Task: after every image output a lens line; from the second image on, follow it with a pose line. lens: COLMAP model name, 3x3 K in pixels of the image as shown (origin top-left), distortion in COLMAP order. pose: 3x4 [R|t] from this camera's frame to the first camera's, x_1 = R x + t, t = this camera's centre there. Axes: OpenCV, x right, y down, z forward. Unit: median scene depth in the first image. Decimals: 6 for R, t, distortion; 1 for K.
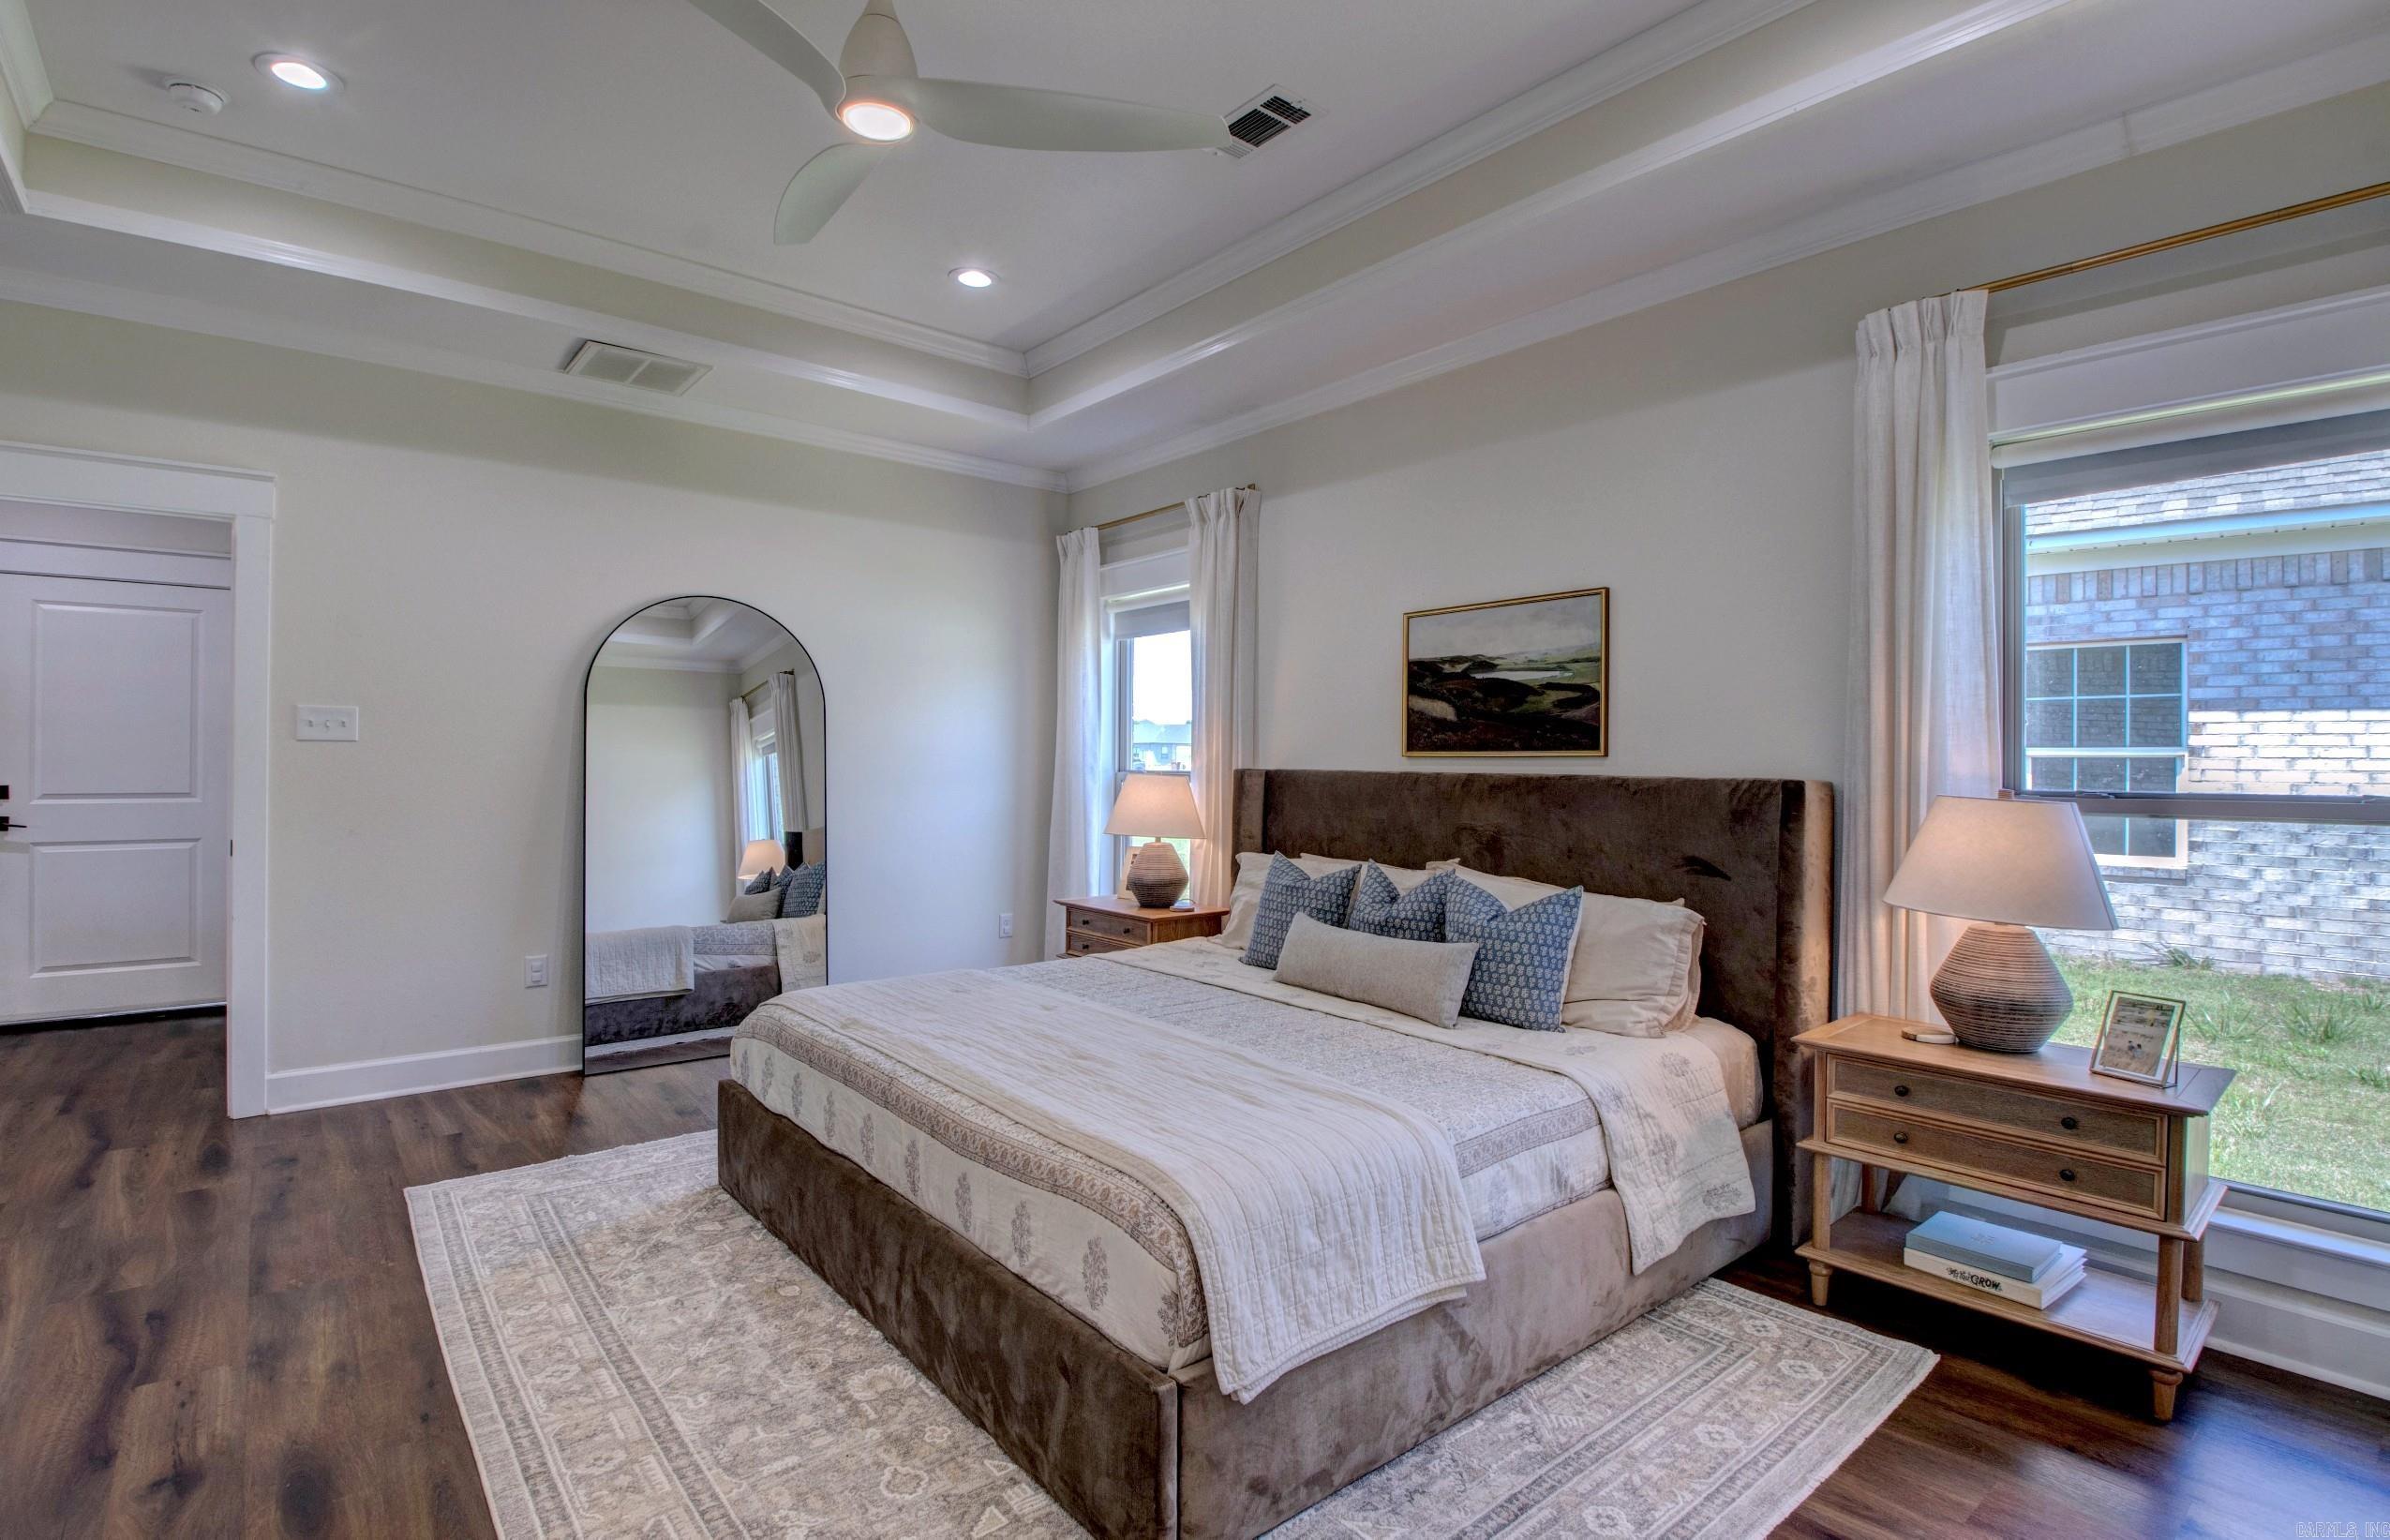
lens RADIAL K [[1117.3, 0, 1176.6], [0, 1117.3, 765.8], [0, 0, 1]] dist [-0.000991, -0.014189]
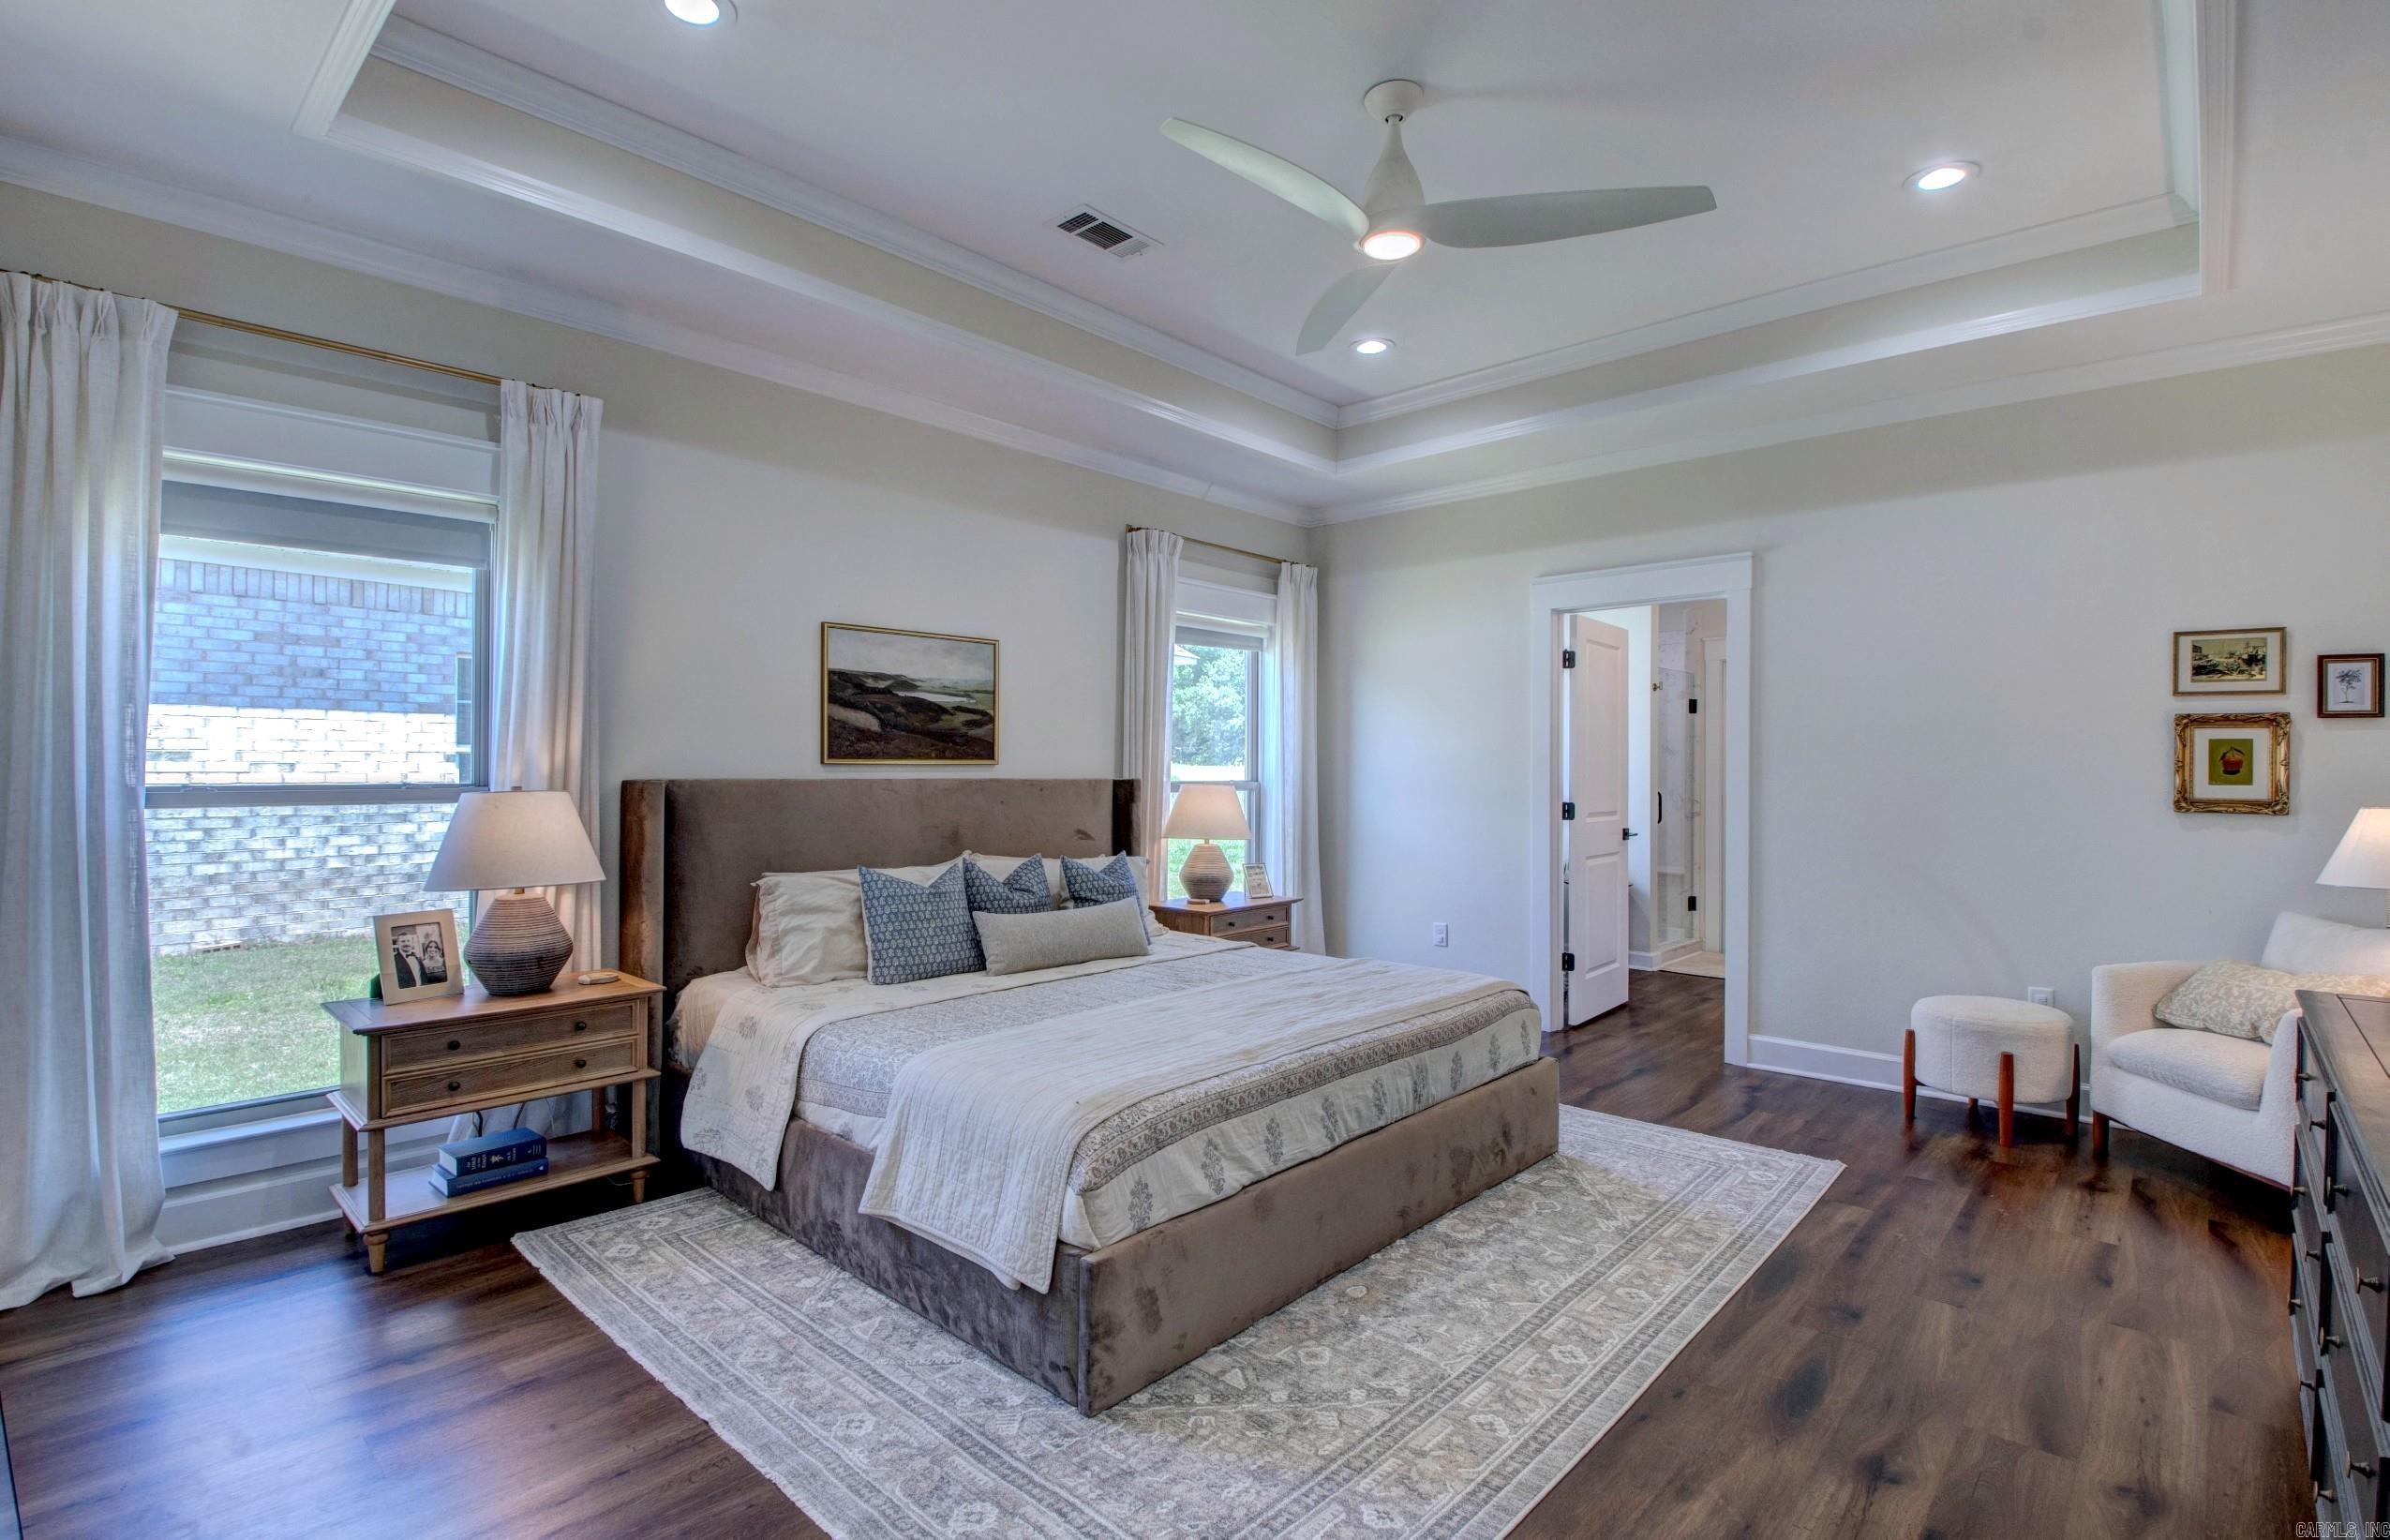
lens RADIAL K [[1117.3, 0, 1181.1], [0, 1117.3, 765.9], [0, 0, 1]] dist [-0.000991, -0.014189]
pose [[-0.133874, -0.008911, 0.990958, -0.970576], [-0.004021, 0.999956, 0.008449, -0.018627], [-0.990990, -0.002854, -0.133904, 0.937024]]
